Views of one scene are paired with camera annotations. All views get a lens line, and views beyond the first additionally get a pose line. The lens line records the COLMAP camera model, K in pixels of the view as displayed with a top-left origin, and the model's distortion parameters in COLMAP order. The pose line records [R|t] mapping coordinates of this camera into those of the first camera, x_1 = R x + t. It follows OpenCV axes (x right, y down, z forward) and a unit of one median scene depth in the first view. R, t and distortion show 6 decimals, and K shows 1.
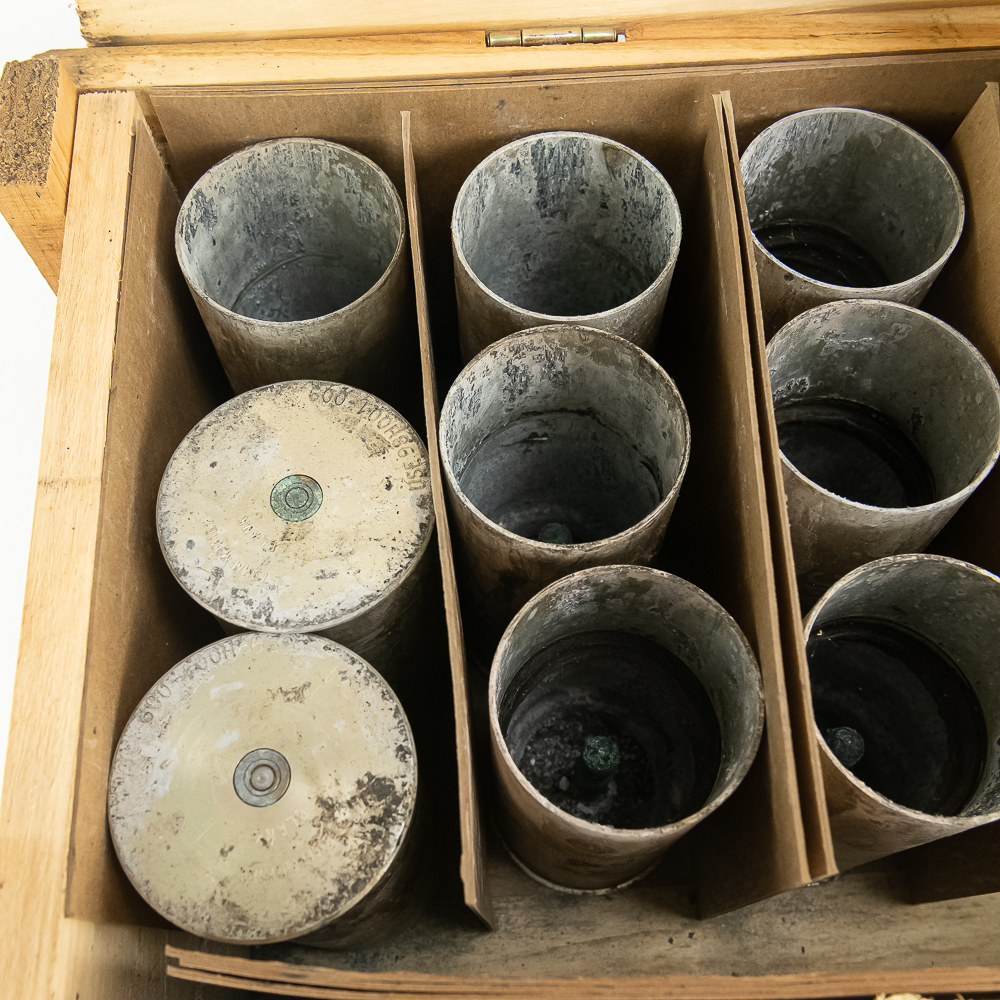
lens RADIAL K [[1100.7, 0, 500.0], [0, 1100.7, 500.0], [0, 0, 1]] dist [0.013846, 0.001520]
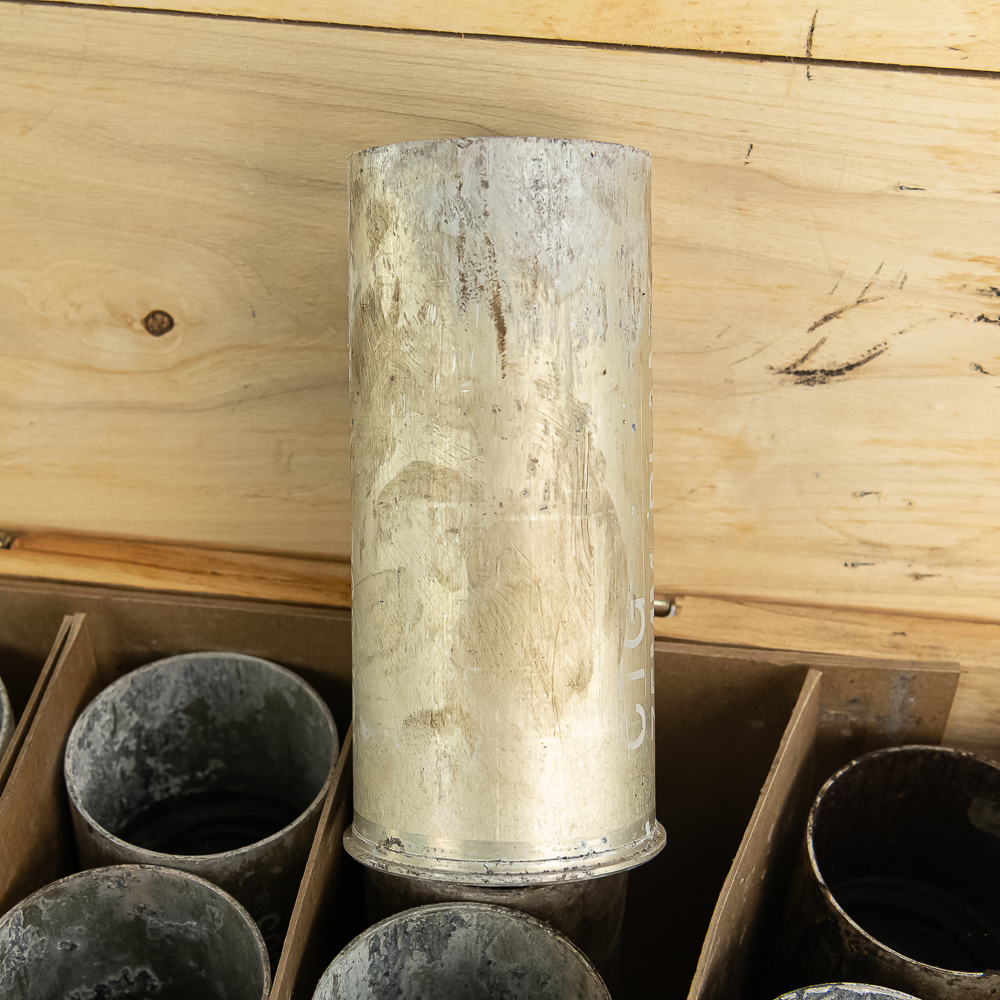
lens RADIAL K [[1740.4, 0, 490.0], [0, 1740.4, 511.2], [0, 0, 1]] dist [-0.015884, 0.058988]
pose [[0.986433, 0.133460, -0.095596, 0.623605], [-0.161394, 0.894938, -0.415978, 0.077051], [0.030036, 0.425763, 0.904336, -0.268184]]
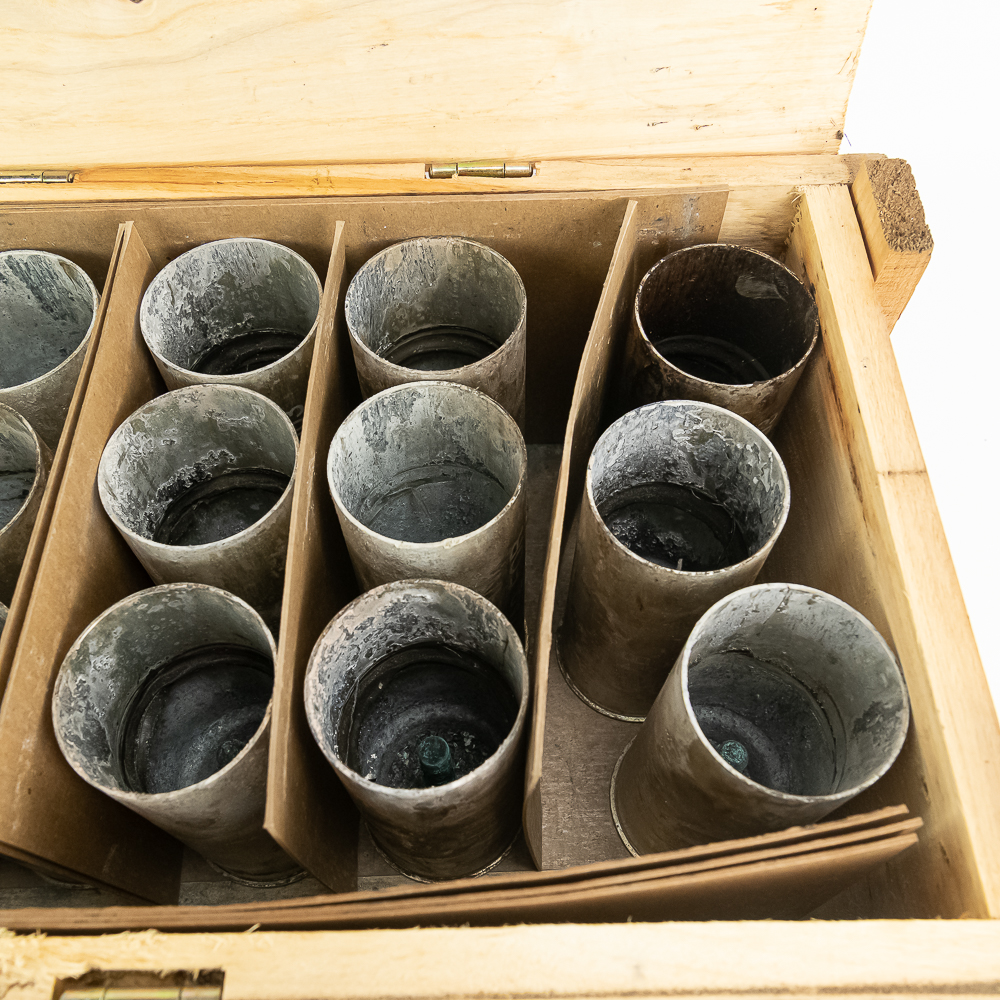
lens RADIAL K [[969.0, 0, 500.0], [0, 969.0, 500.0], [0, 0, 1]] dist [0.020374, -0.016088]
pose [[0.999511, 0.028428, -0.013023, 0.630797], [-0.029605, 0.994395, -0.101504, 0.048327], [0.010064, 0.101839, 0.994750, -0.075696]]
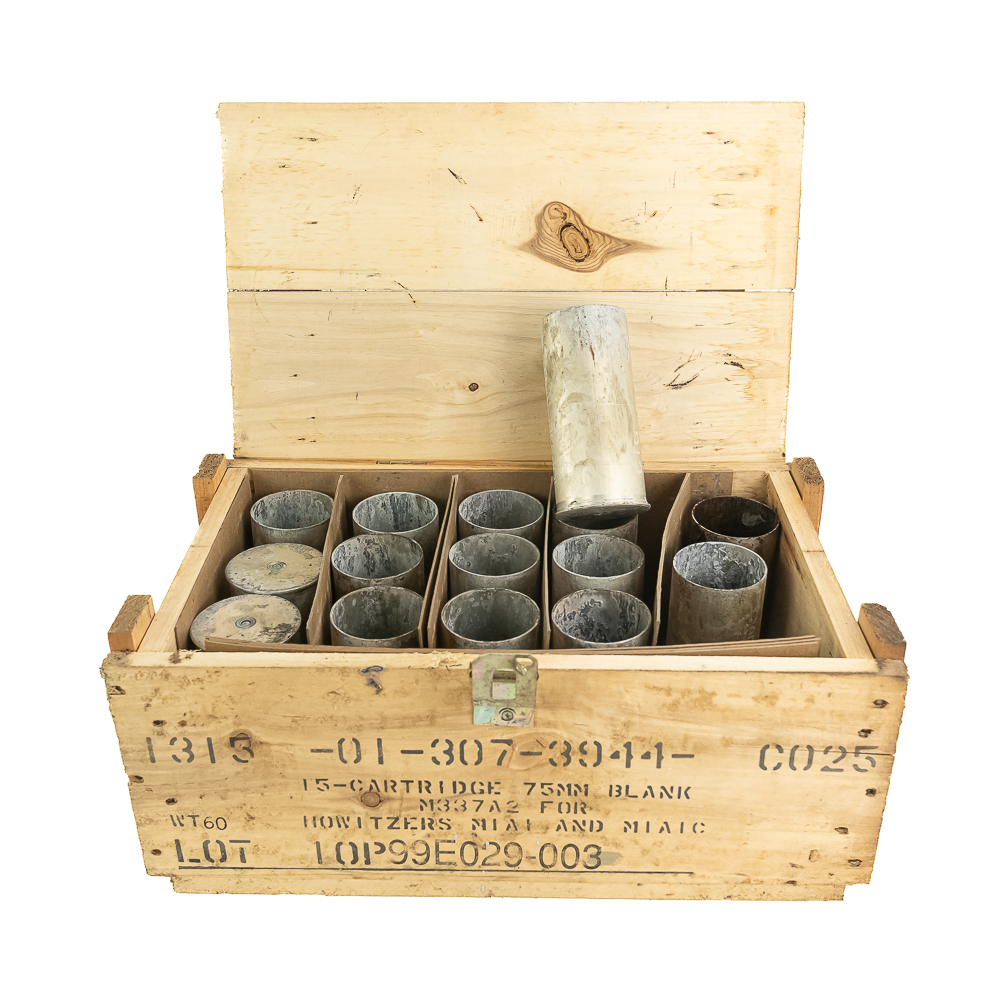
lens RADIAL K [[1149.7, 0, 500.0], [0, 1149.7, 500.0], [0, 0, 1]] dist [0.016595, 0.012592]
pose [[0.997012, 0.039188, -0.066571, 0.488761], [-0.072161, 0.780045, -0.621549, 1.416852], [0.027571, 0.624495, 0.780542, -1.172374]]
